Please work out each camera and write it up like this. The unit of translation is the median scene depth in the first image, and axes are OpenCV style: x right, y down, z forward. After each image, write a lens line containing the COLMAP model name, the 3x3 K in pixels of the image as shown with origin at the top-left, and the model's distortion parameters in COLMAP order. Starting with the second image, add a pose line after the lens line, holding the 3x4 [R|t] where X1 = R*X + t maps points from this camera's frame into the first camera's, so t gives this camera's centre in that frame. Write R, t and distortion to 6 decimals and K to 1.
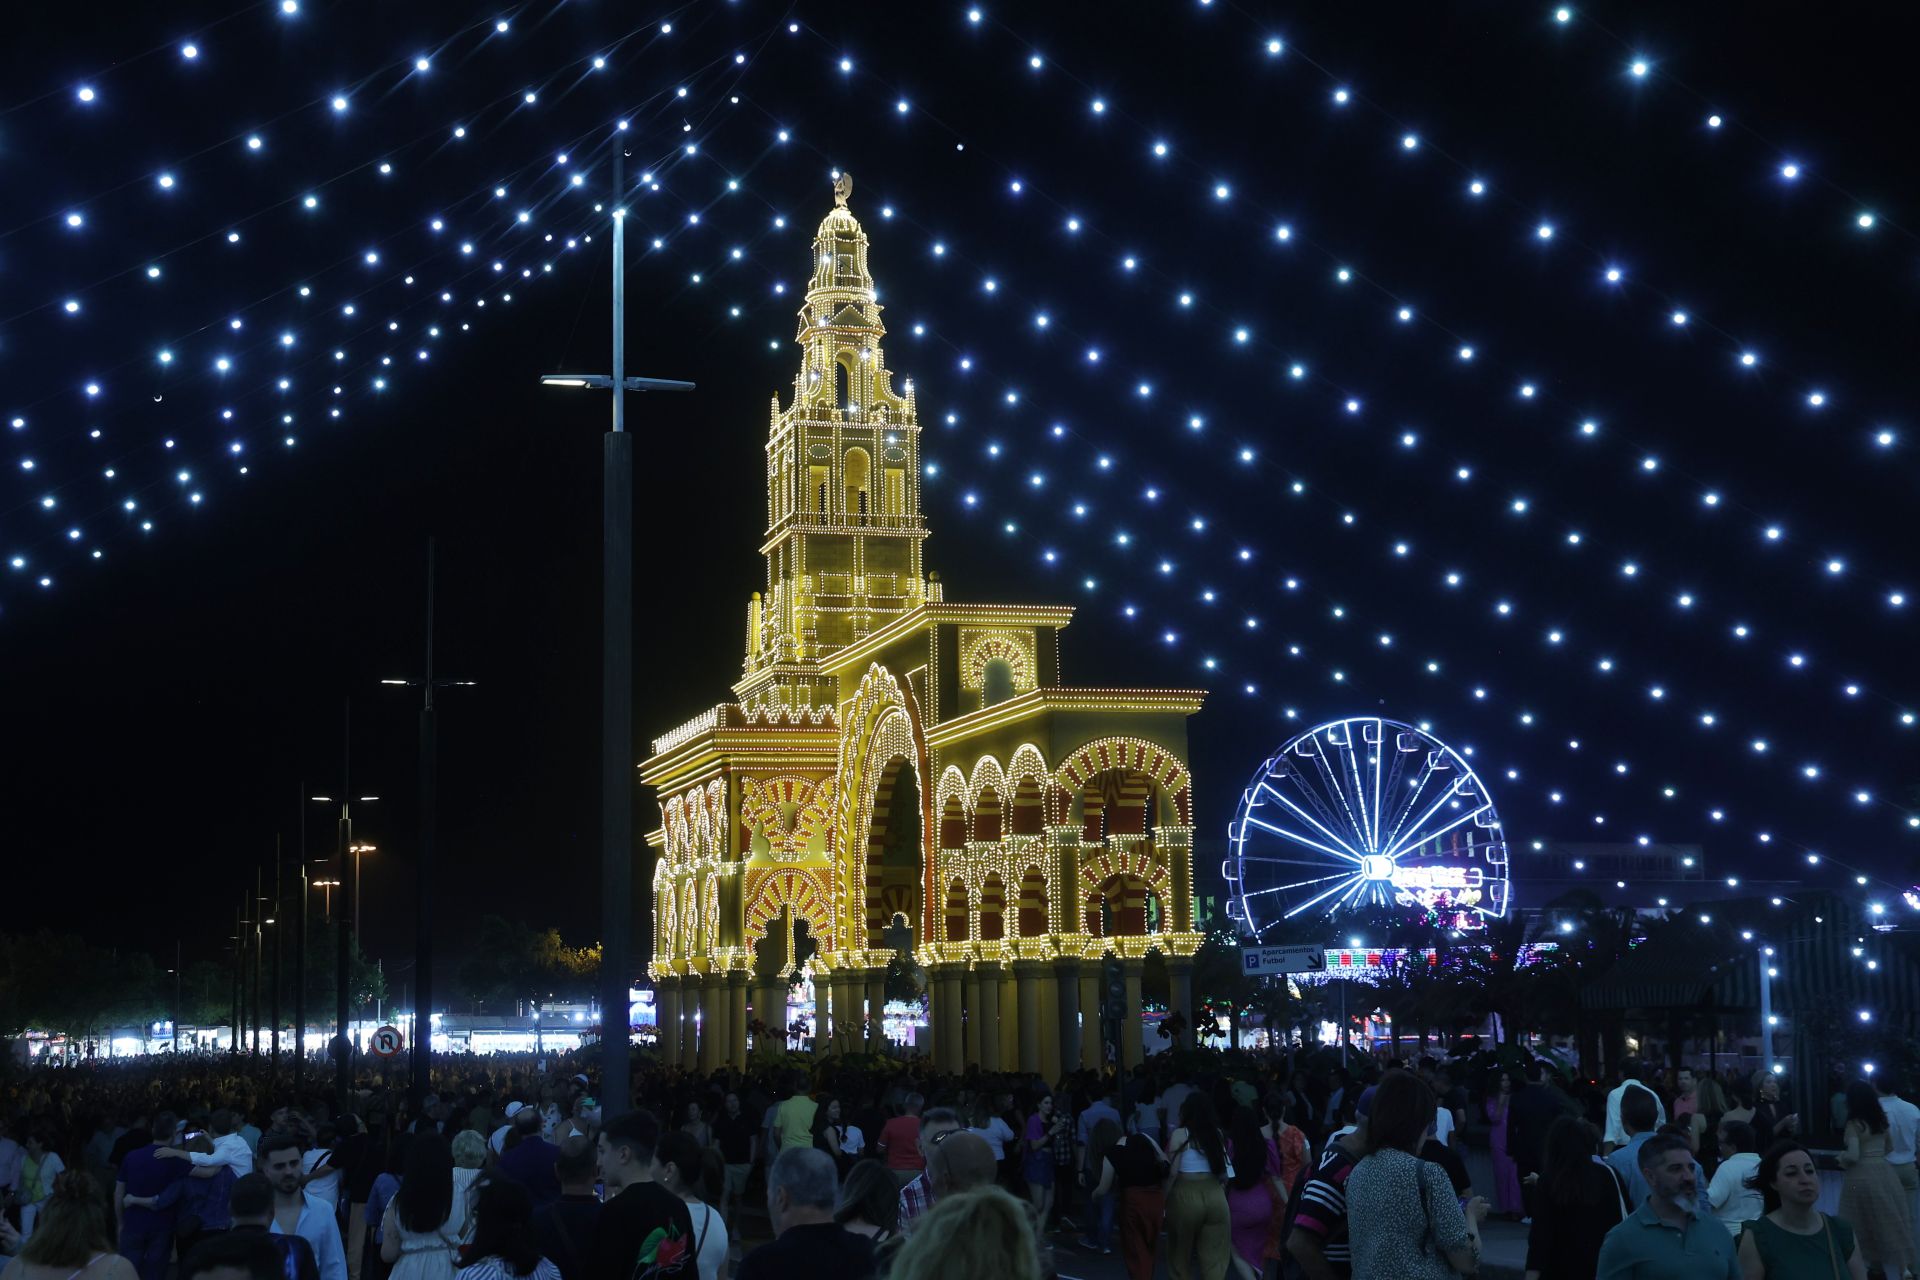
lens RADIAL K [[2299.7, 0, 974.0], [0, 2299.7, 628.2], [0, 0, 1]] dist [0.082701, 0.000000]
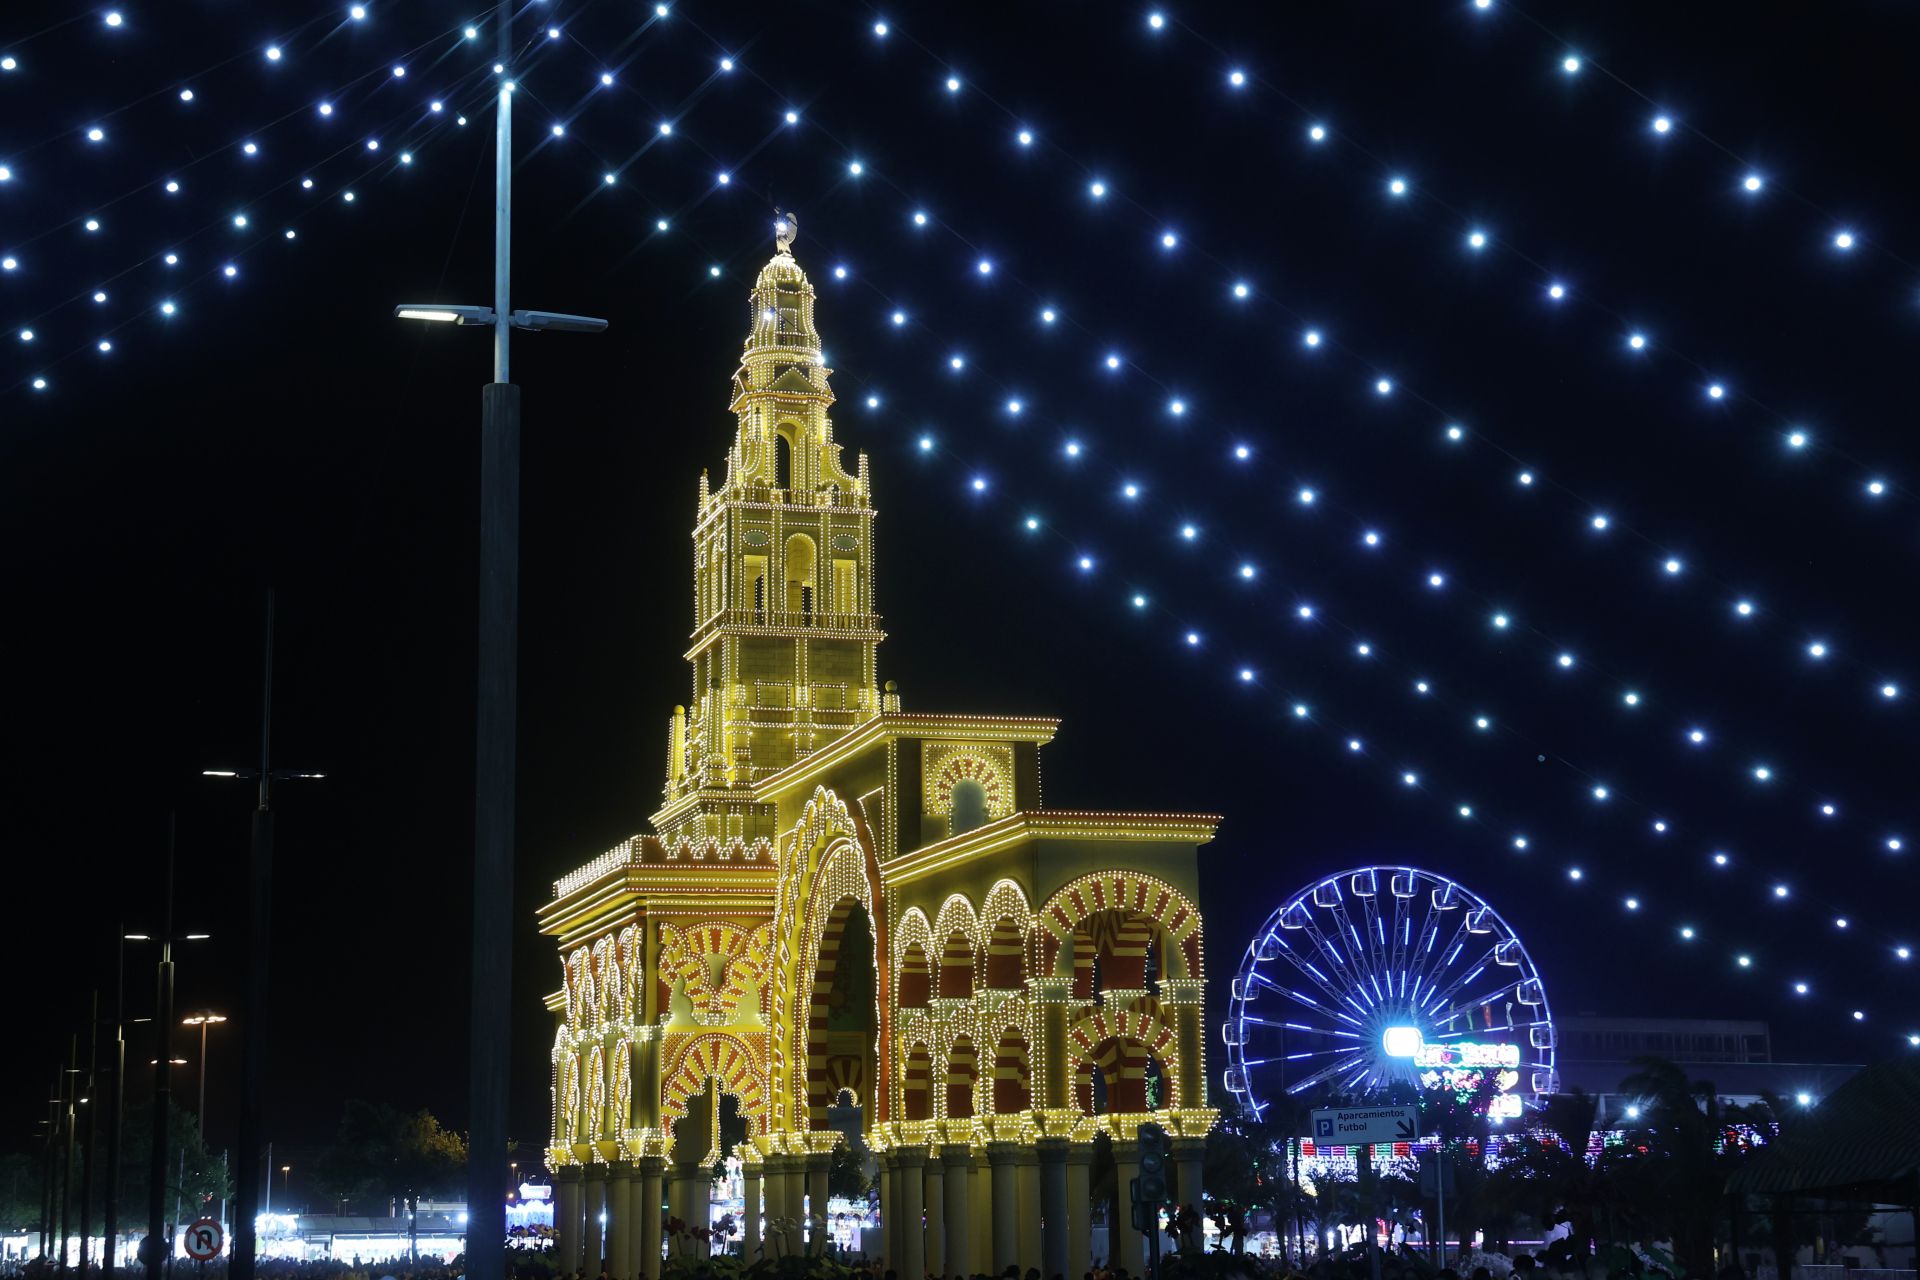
lens RADIAL K [[2649.3, 0, 970.3], [0, 2649.3, 648.2], [0, 0, 1]] dist [0.135669, 0.000000]
pose [[0.999870, 0.005447, 0.015154, -0.004124], [-0.004778, 0.999027, -0.043853, 0.008290], [-0.015378, 0.043774, 0.998923, 0.036298]]
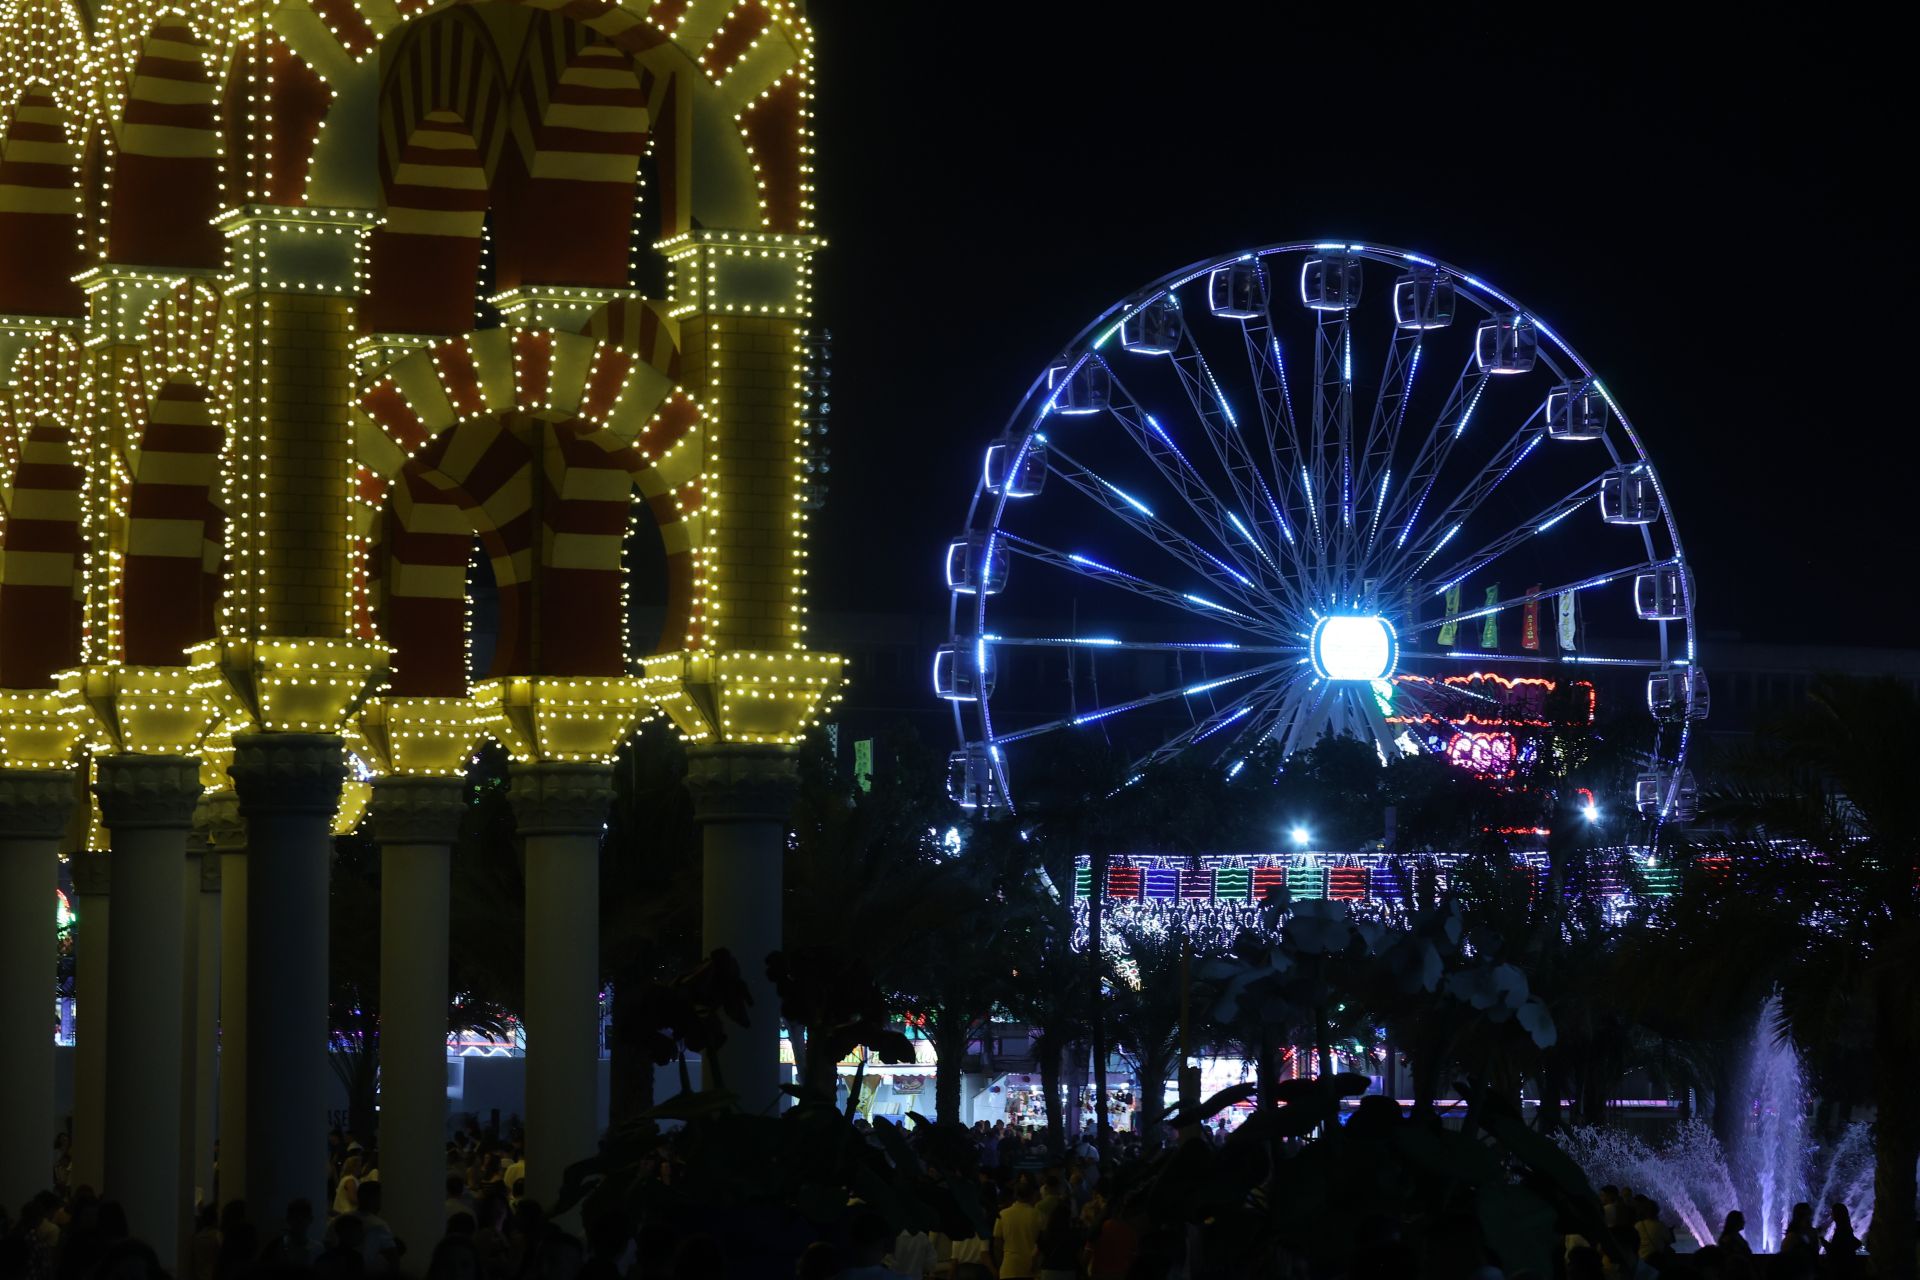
lens RADIAL K [[6052.5, 0, 958.0], [0, 6052.5, 639.7], [0, 0, 1]] dist [-0.043093, 0.000000]
pose [[0.993512, 0.026367, 0.110627, 0.034921], [-0.037255, 0.994535, 0.097533, 0.058509], [-0.107450, -0.101022, 0.989065, 0.309639]]
